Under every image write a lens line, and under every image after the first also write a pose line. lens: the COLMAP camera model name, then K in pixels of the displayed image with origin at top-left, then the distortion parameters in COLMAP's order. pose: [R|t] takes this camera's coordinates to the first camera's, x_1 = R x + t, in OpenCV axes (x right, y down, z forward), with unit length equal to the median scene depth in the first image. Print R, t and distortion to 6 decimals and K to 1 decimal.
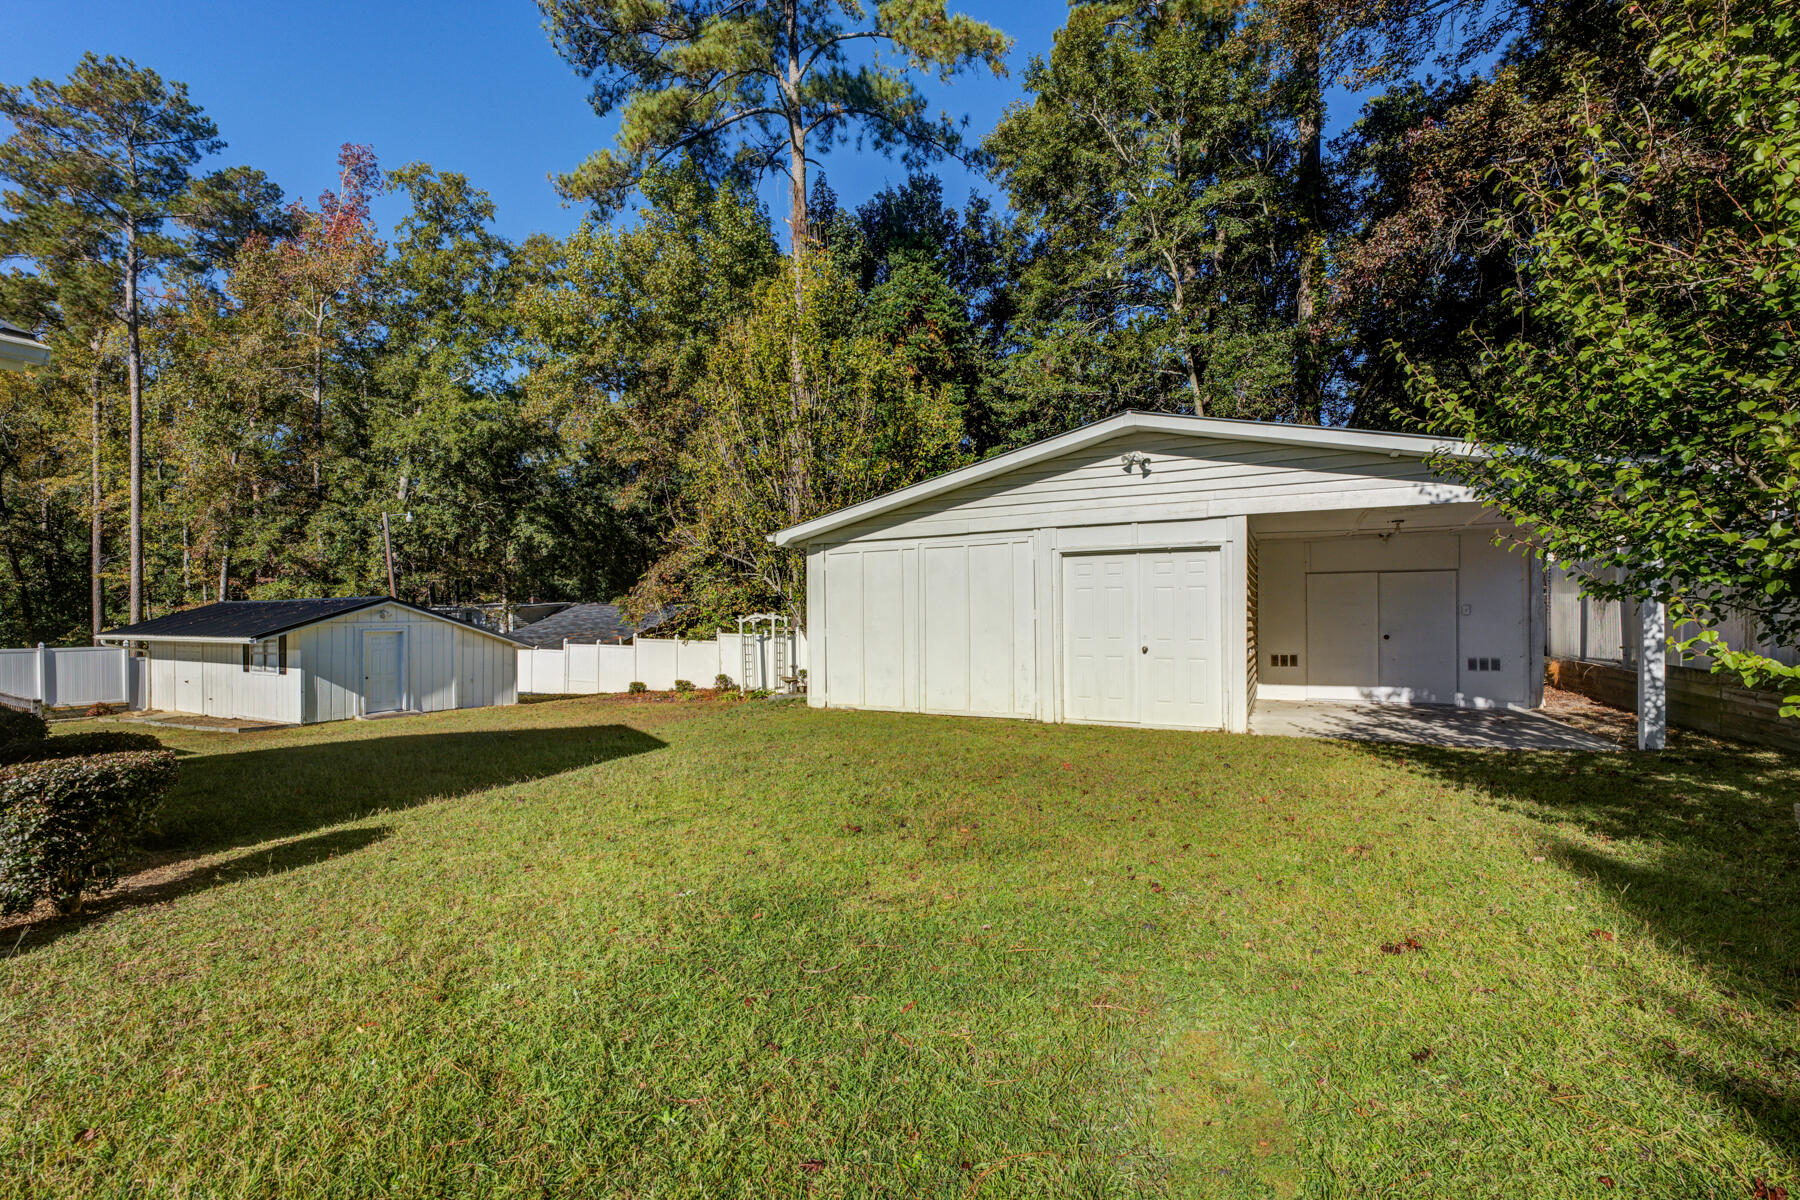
lens RADIAL K [[742.1, 0, 889.5], [0, 742.1, 614.0], [0, 0, 1]] dist [-0.017220, 0.000688]
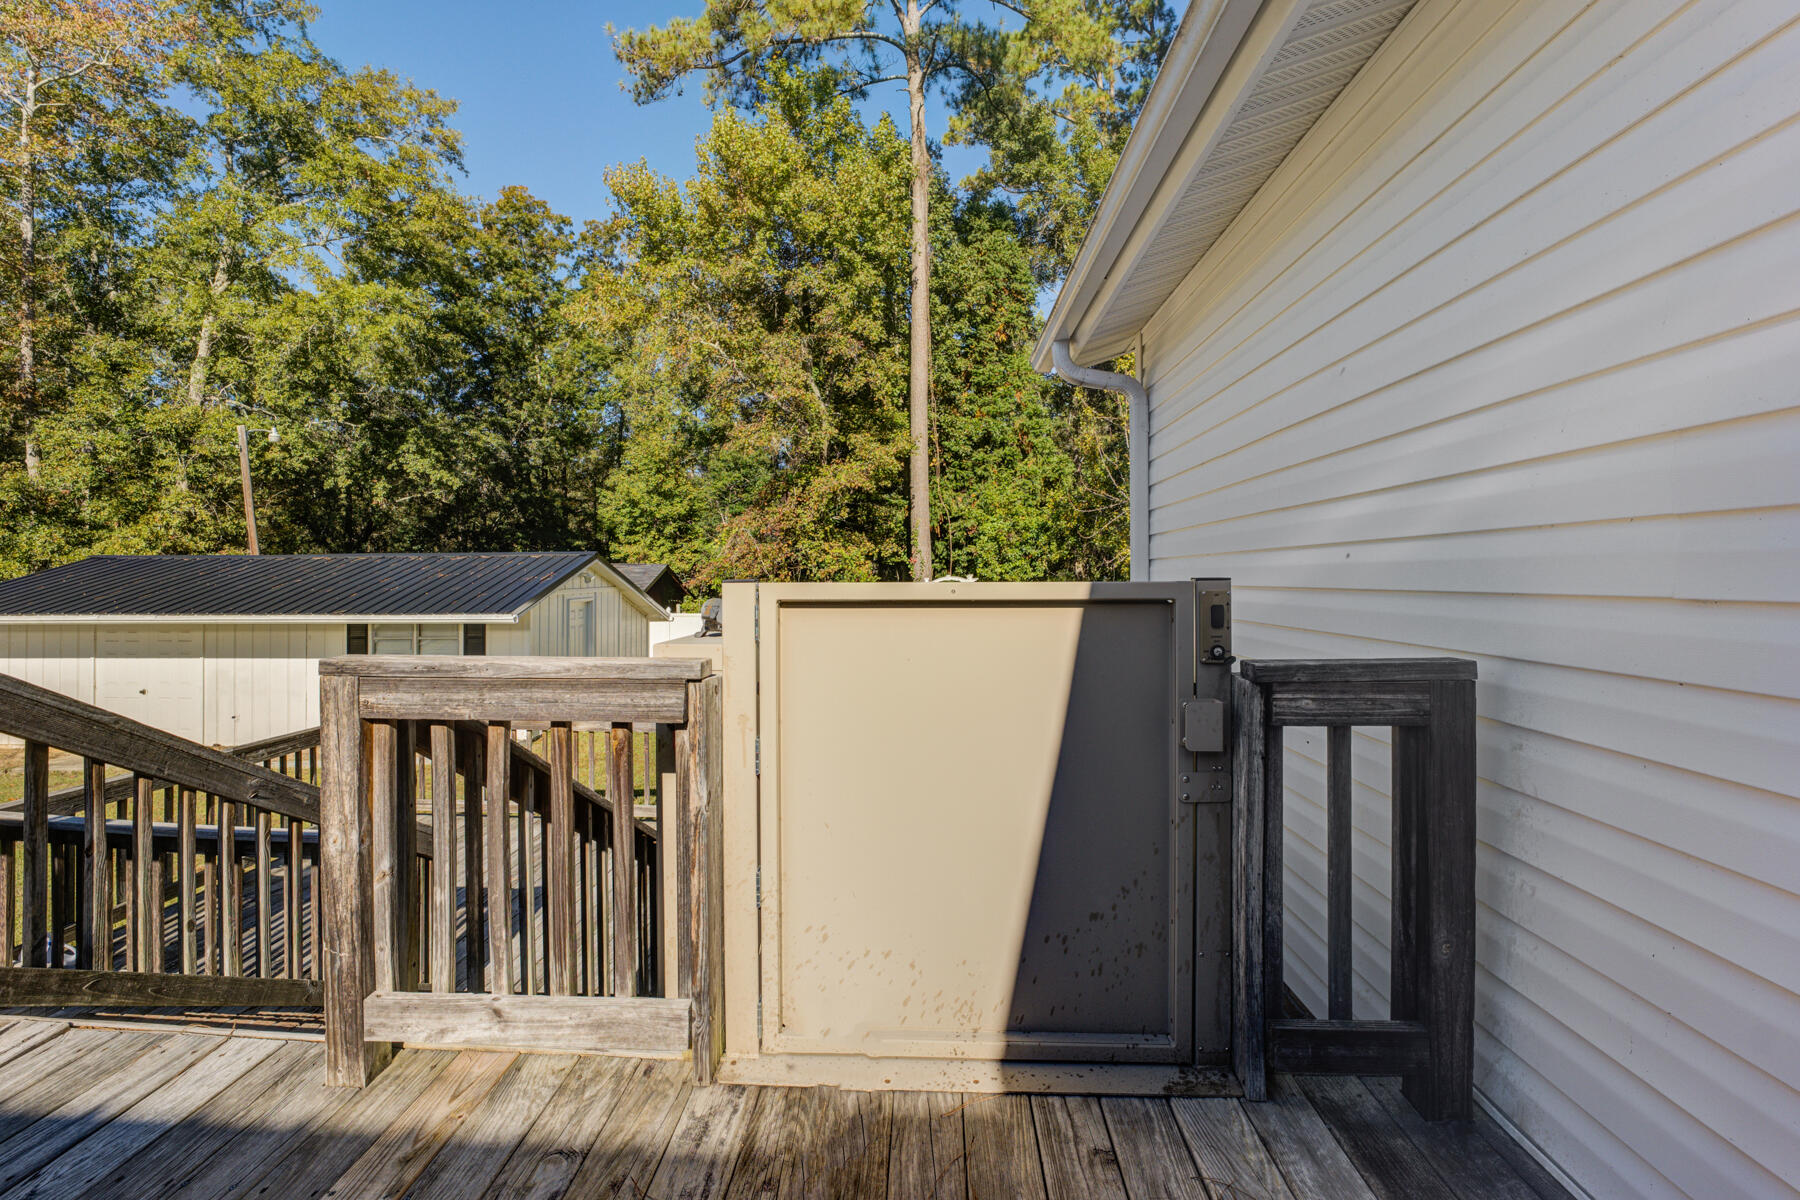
lens RADIAL K [[737.1, 0, 897.4], [0, 737.1, 571.5], [0, 0, 1]] dist [-0.031933, 0.000570]
pose [[0.885173, 0.002605, 0.465254, -0.635796], [0.000724, 0.999975, -0.006976, 0.000124], [-0.465261, 0.006511, 0.885150, 0.193216]]
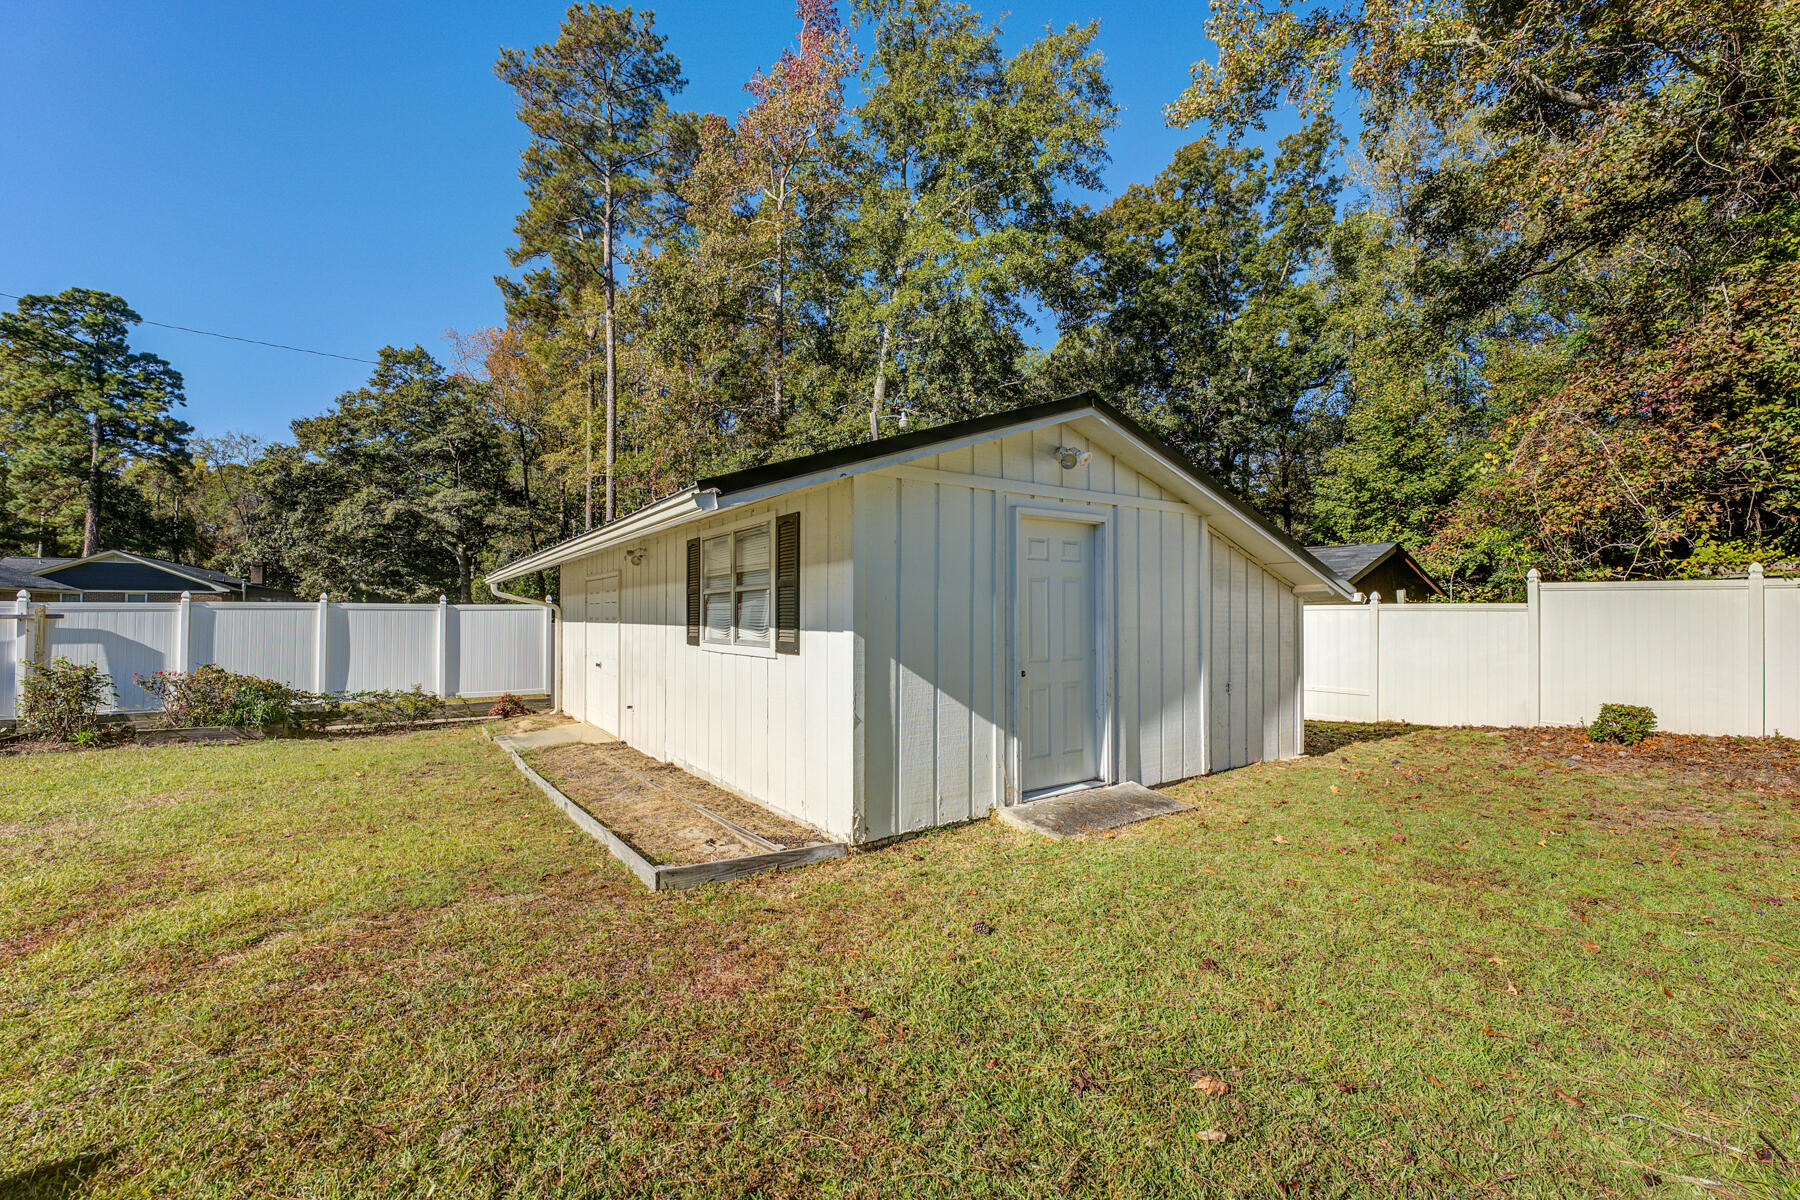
lens RADIAL K [[734.2, 0, 895.9], [0, 734.2, 596.5], [0, 0, 1]] dist [-0.030146, 0.006956]
pose [[0.894000, -0.008452, -0.447988, -0.523512], [-0.001479, 0.999761, -0.021813, 0.052695], [0.448065, 0.020164, 0.893773, 0.601105]]
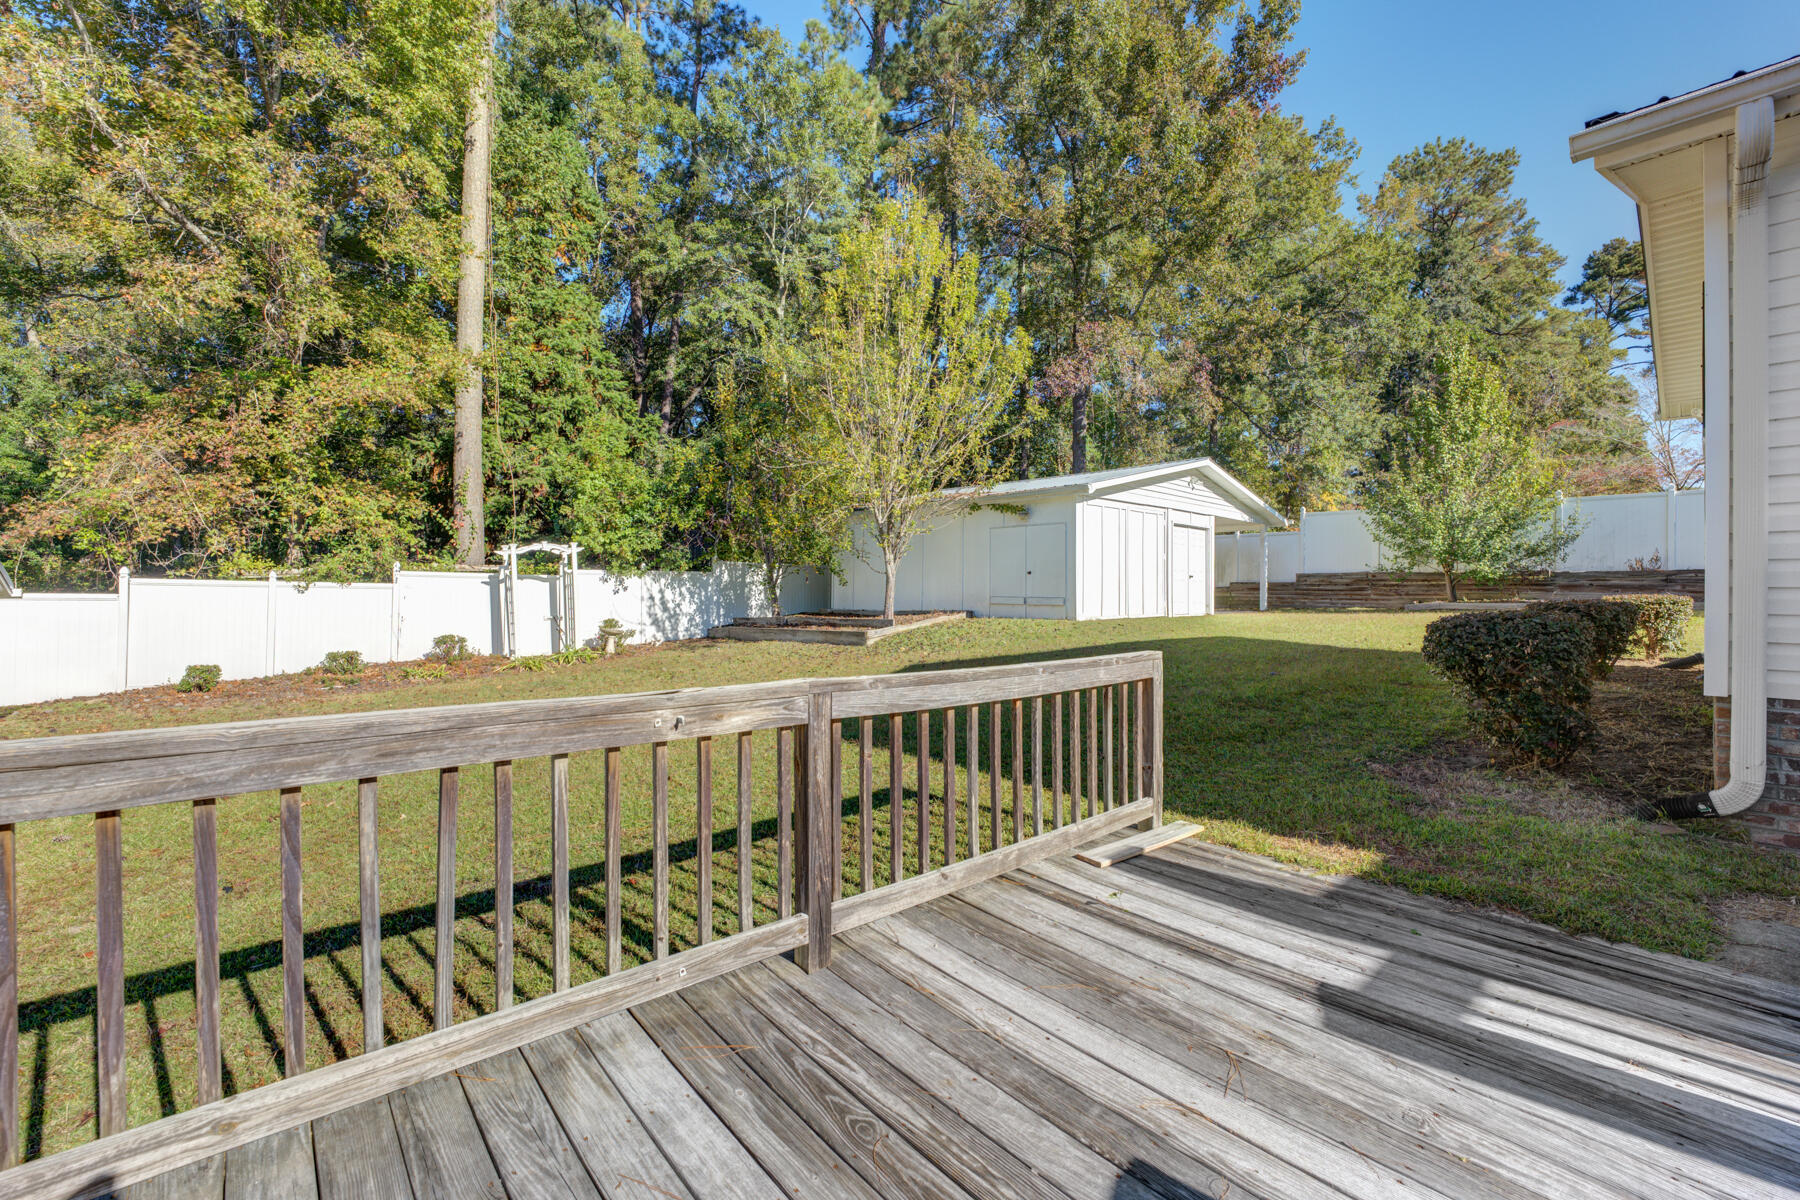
lens RADIAL K [[740.8, 0, 895.0], [0, 740.8, 586.7], [0, 0, 1]] dist [-0.024639, 0.000431]
pose [[0.311666, 0.010179, 0.950137, -0.701493], [-0.011398, 0.999911, -0.006974, 0.039246], [-0.950123, -0.008656, 0.311754, 0.441458]]
